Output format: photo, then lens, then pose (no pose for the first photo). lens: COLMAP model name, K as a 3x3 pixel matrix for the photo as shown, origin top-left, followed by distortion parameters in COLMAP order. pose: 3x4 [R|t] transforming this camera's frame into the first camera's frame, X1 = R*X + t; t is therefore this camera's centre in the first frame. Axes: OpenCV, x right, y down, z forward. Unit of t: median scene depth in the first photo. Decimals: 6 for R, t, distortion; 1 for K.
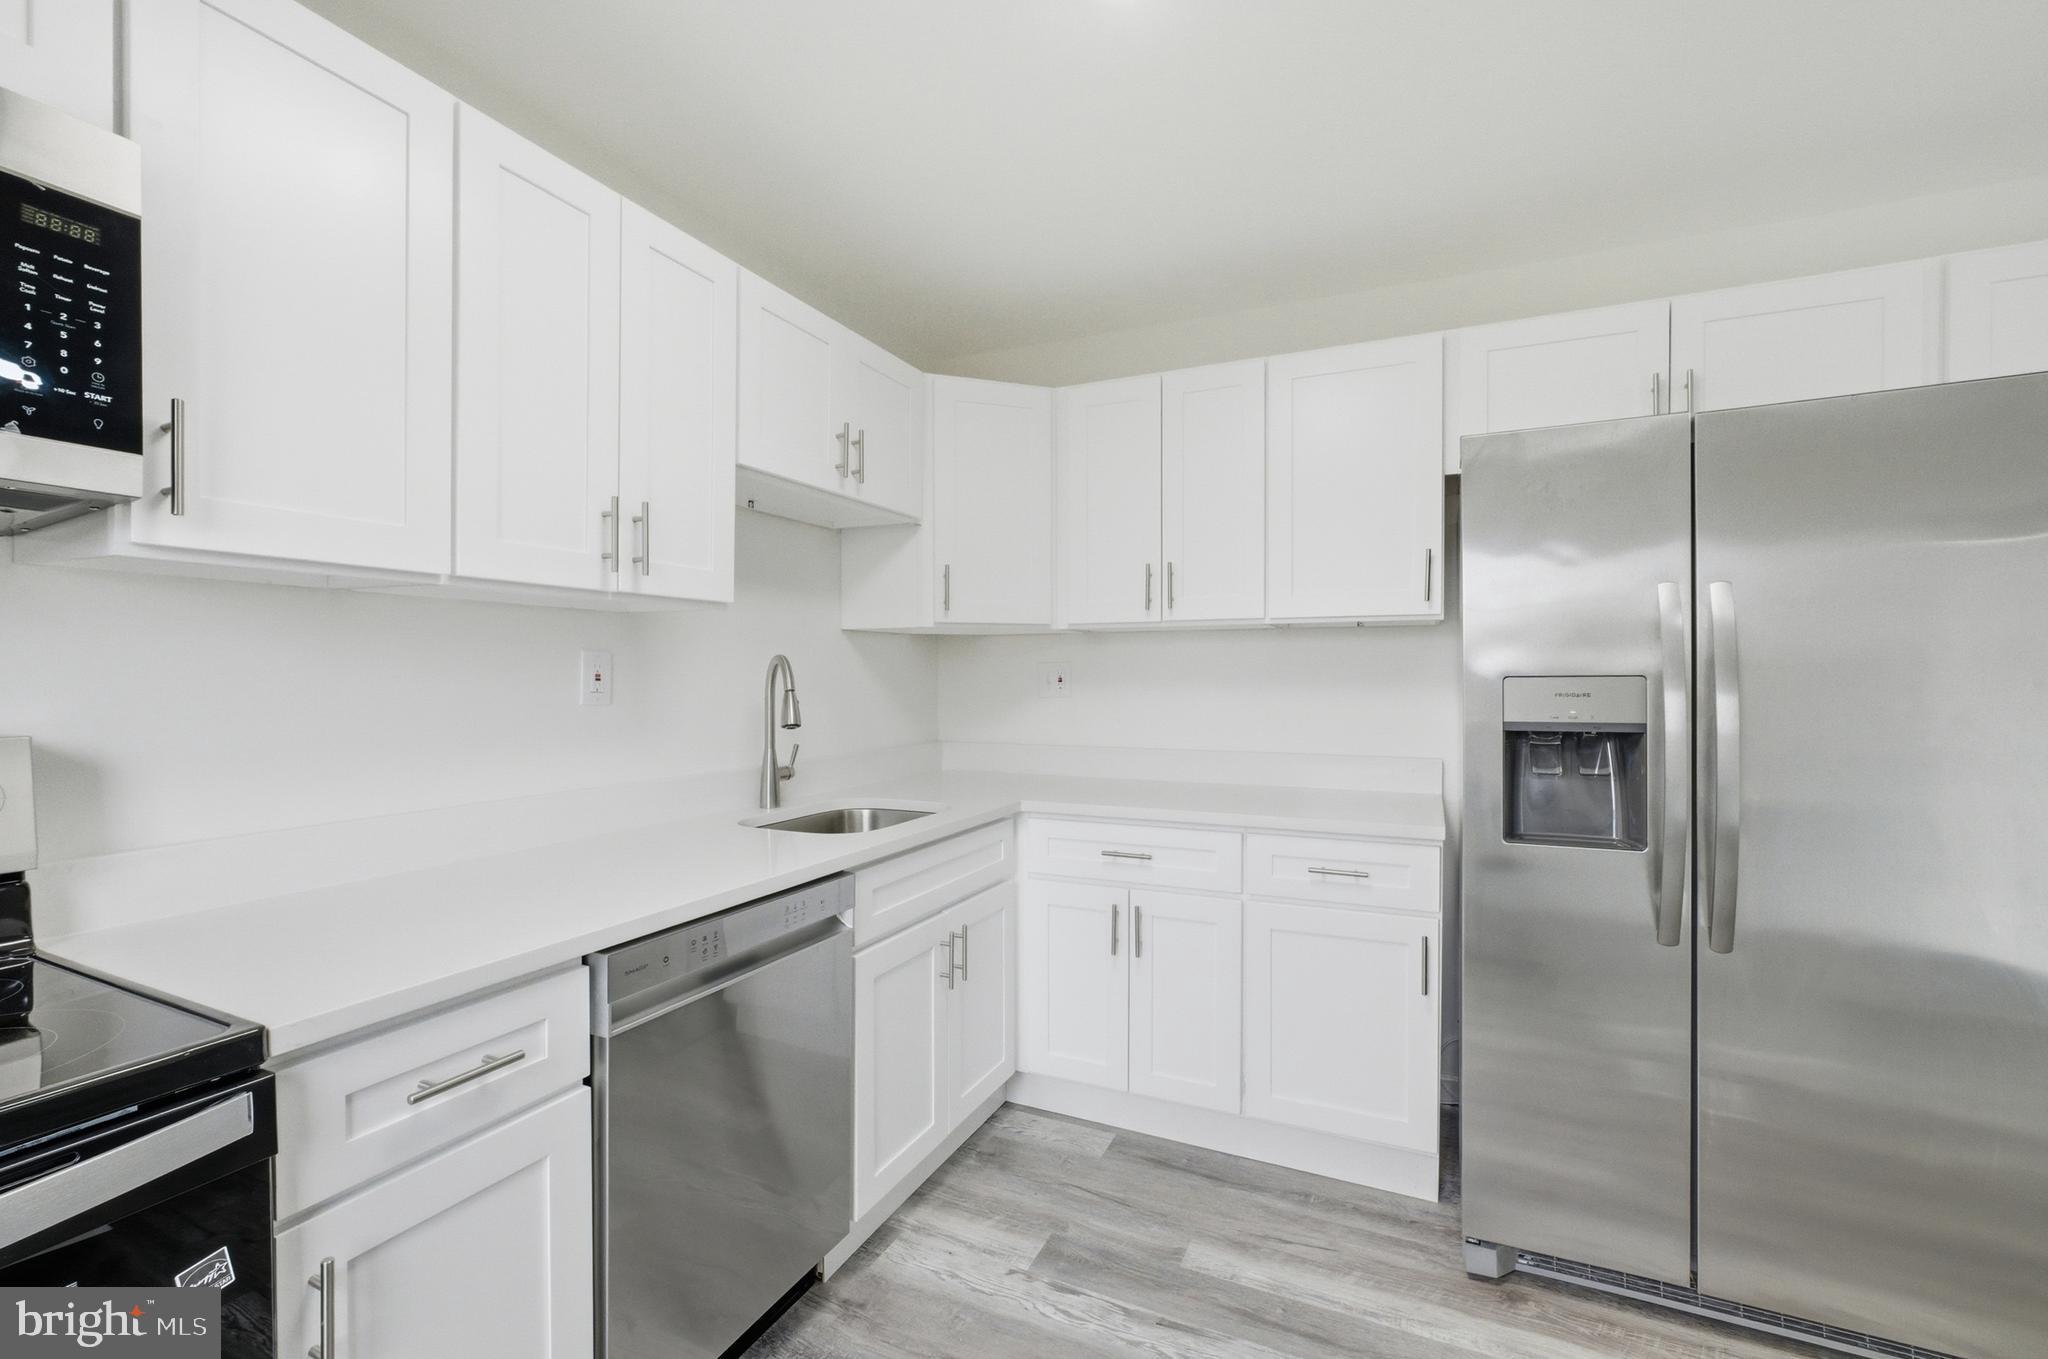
lens RADIAL K [[866.9, 0, 1017.9], [0, 866.9, 680.0], [0, 0, 1]] dist [-0.001783, 0.000002]
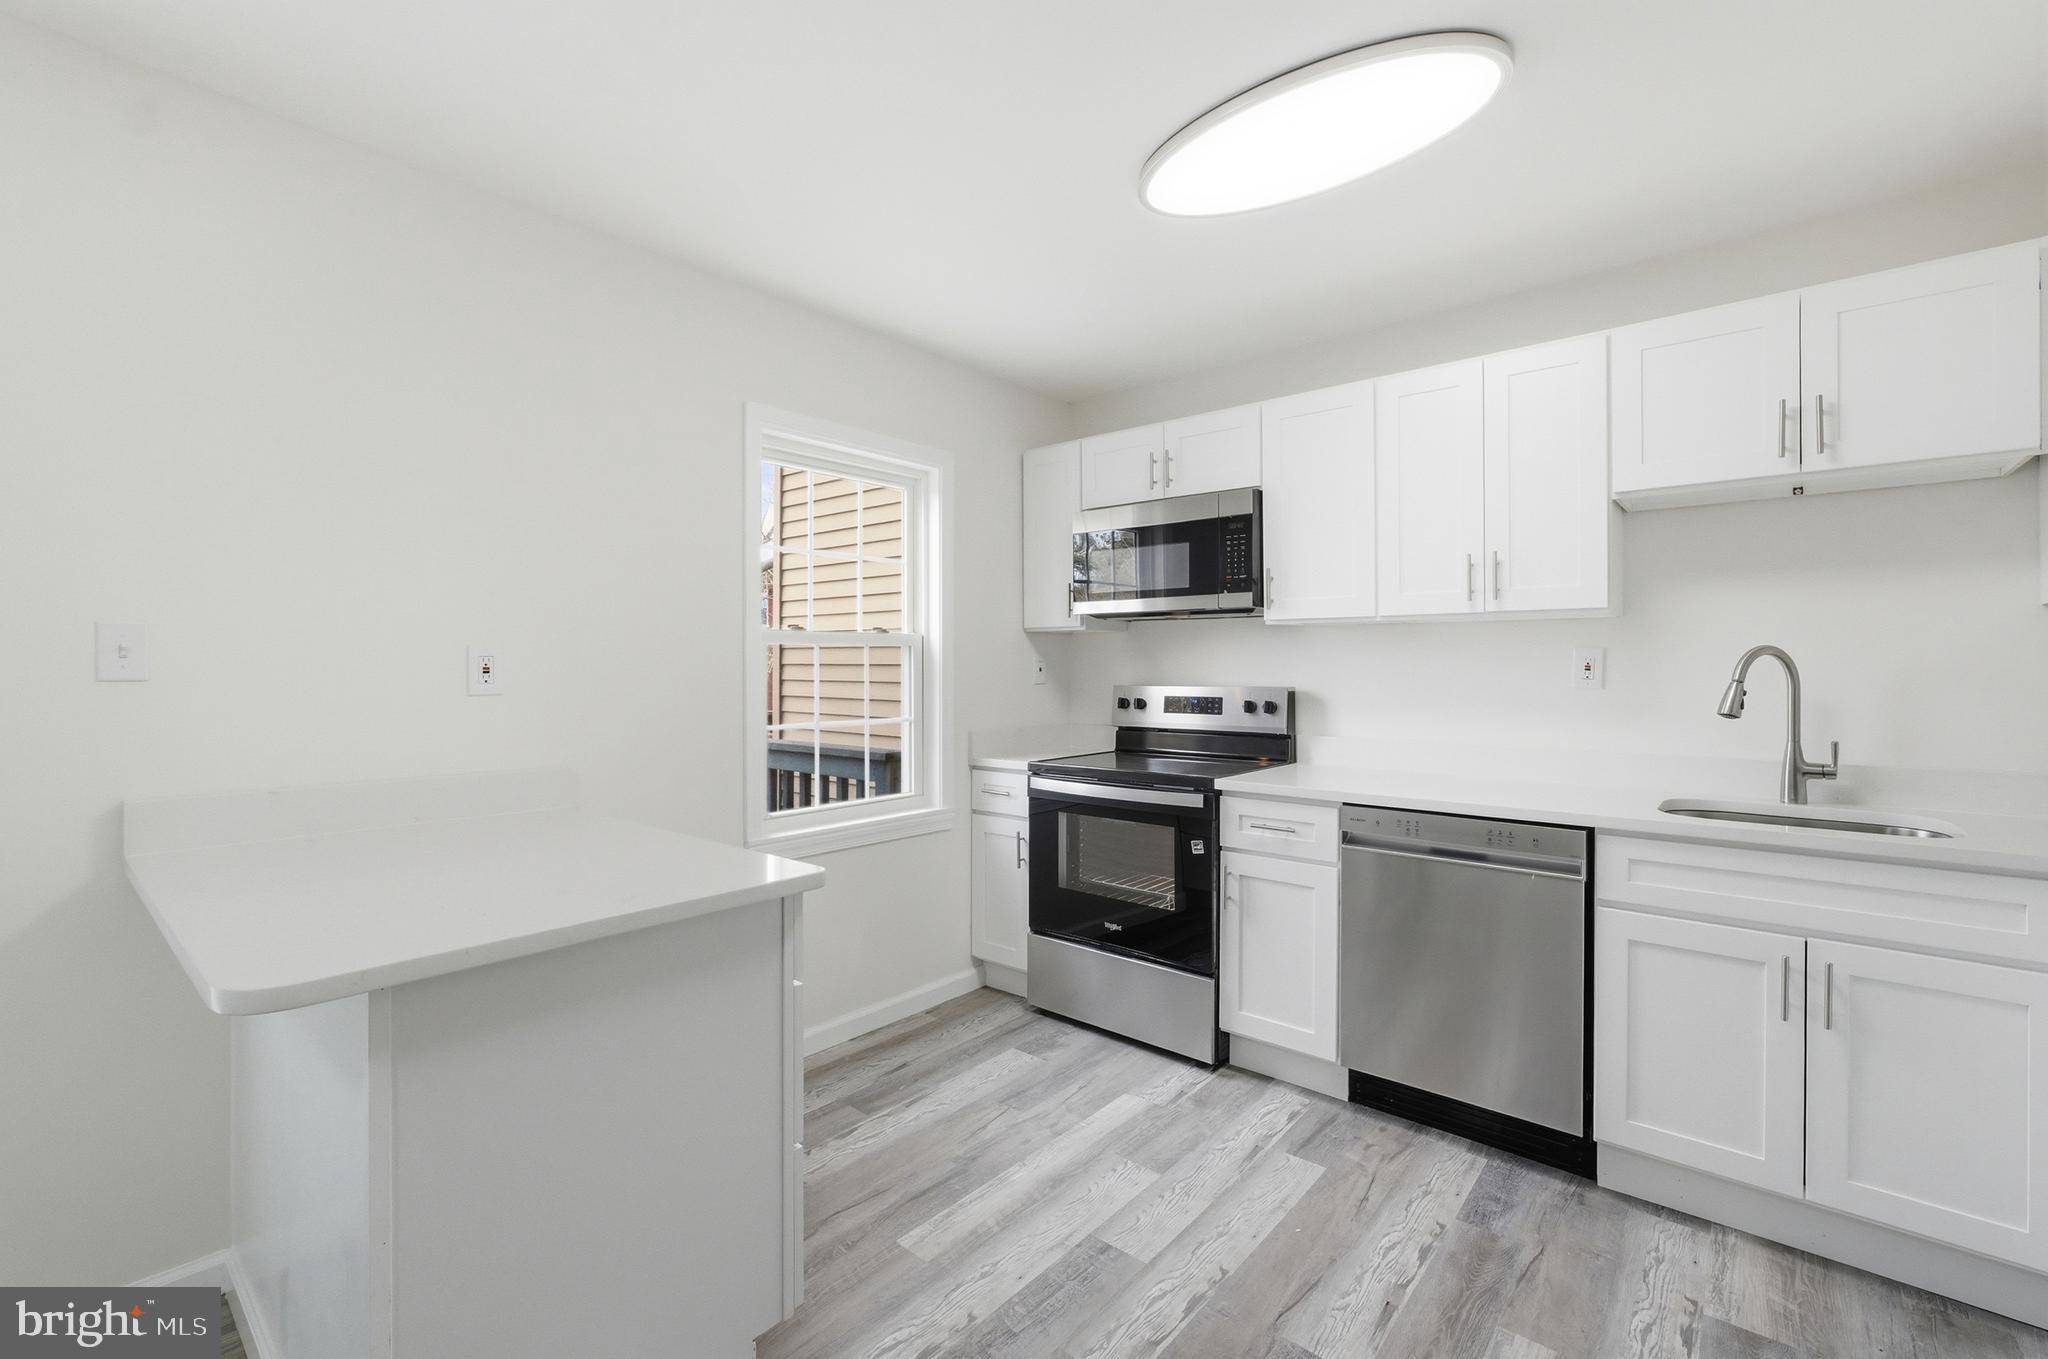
lens RADIAL K [[866.9, 0, 1017.9], [0, 866.9, 680.0], [0, 0, 1]] dist [-0.001783, 0.000002]
pose [[-0.278303, -0.000589, -0.960493, 1.121237], [-0.009661, 0.999951, 0.002186, 0.022962], [0.960445, 0.009888, -0.278295, 0.575340]]
